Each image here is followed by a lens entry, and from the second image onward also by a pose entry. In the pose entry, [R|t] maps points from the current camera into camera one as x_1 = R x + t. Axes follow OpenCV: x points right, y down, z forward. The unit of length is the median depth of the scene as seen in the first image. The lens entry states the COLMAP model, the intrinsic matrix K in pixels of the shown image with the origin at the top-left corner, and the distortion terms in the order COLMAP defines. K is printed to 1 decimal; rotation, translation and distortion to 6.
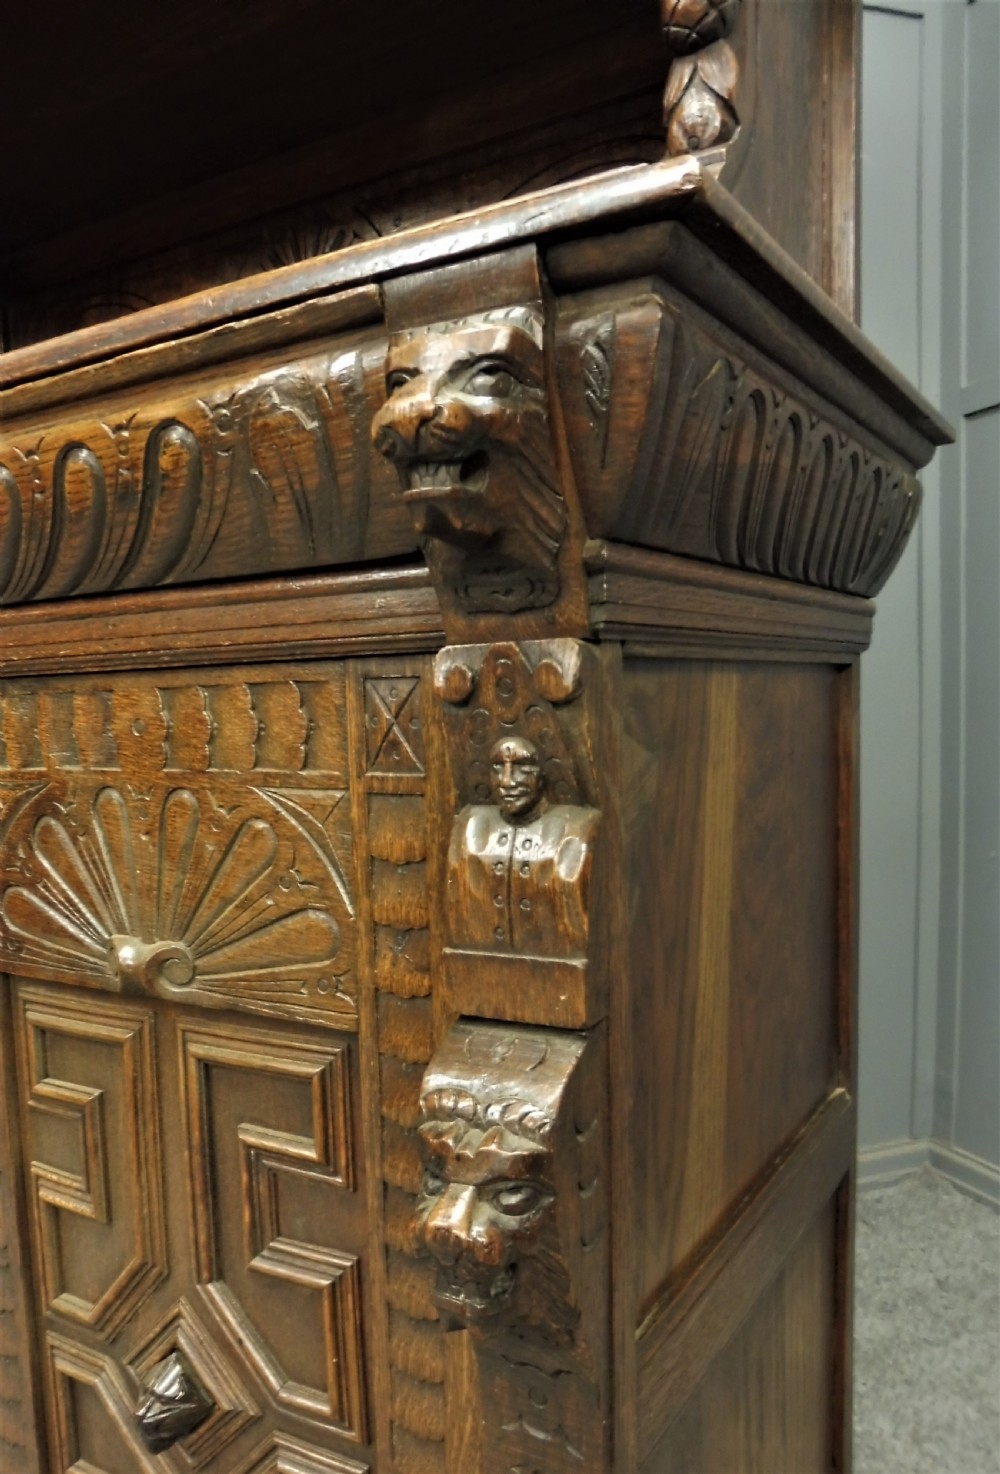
lens RADIAL K [[1141.4, 0, 407.4], [0, 1141.4, 797.5], [0, 0, 1]] dist [-0.038905, 0.001250]
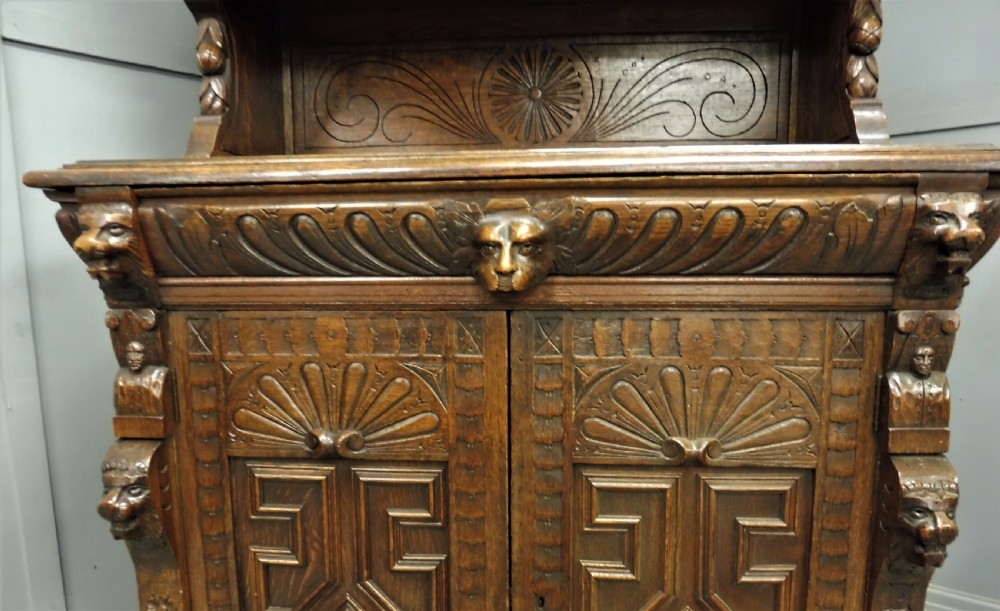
lens RADIAL K [[708.2, 0, 505.7], [0, 708.2, 378.0], [0, 0, 1]] dist [-0.042154, -0.004118]
pose [[0.884869, -0.036741, 0.464389, -1.304835], [0.015757, 0.998675, 0.048988, -0.063783], [-0.465573, -0.036031, 0.884276, 0.015870]]
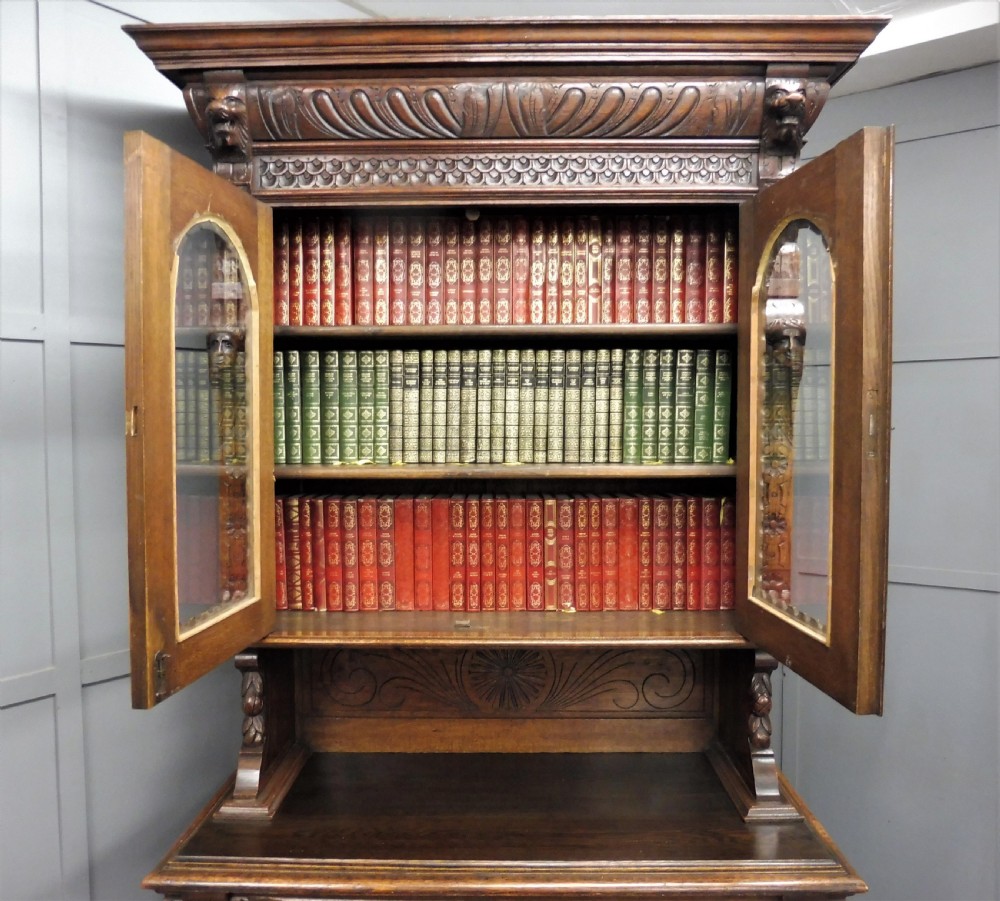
lens RADIAL K [[847.7, 0, 495.2], [0, 847.7, 470.7], [0, 0, 1]] dist [-0.017902, -0.034166]
pose [[0.848279, 0.011802, 0.529418, -1.918206], [0.025743, 0.997651, -0.063488, -1.397821], [-0.528923, 0.067485, 0.845982, -0.793469]]
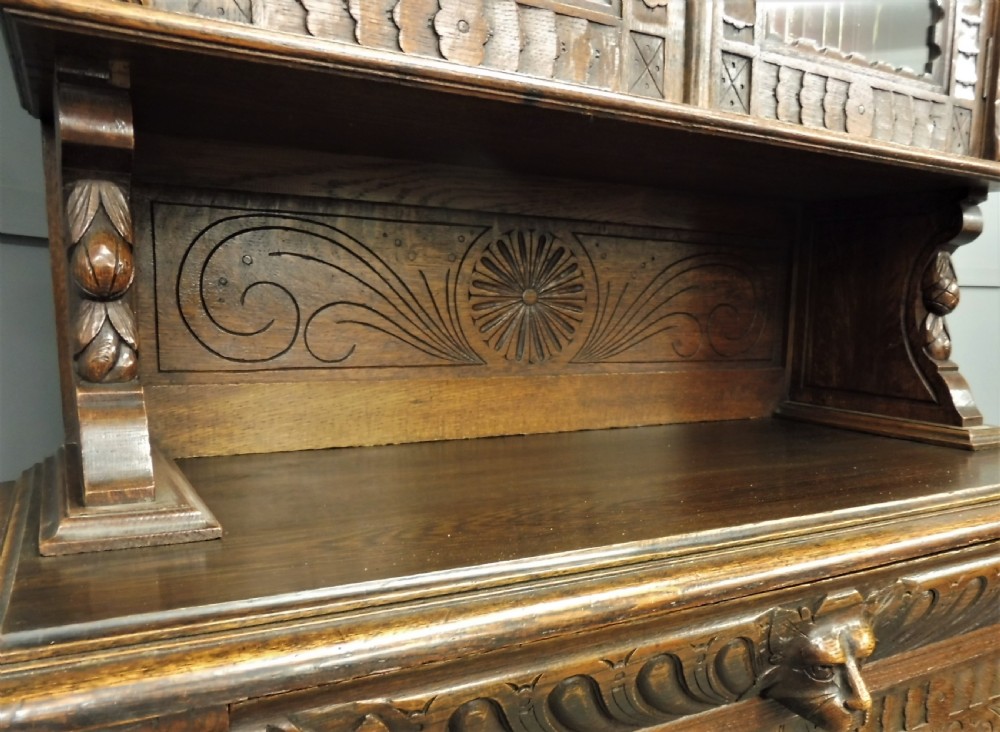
lens RADIAL K [[821.6, 0, 558.8], [0, 821.6, 436.1], [0, 0, 1]] dist [-0.026465, -0.009521]
pose [[0.442193, -0.088763, 0.892517, -1.783924], [0.055766, 0.995887, 0.071415, -0.658602], [-0.895185, 0.018193, 0.445324, 1.087418]]
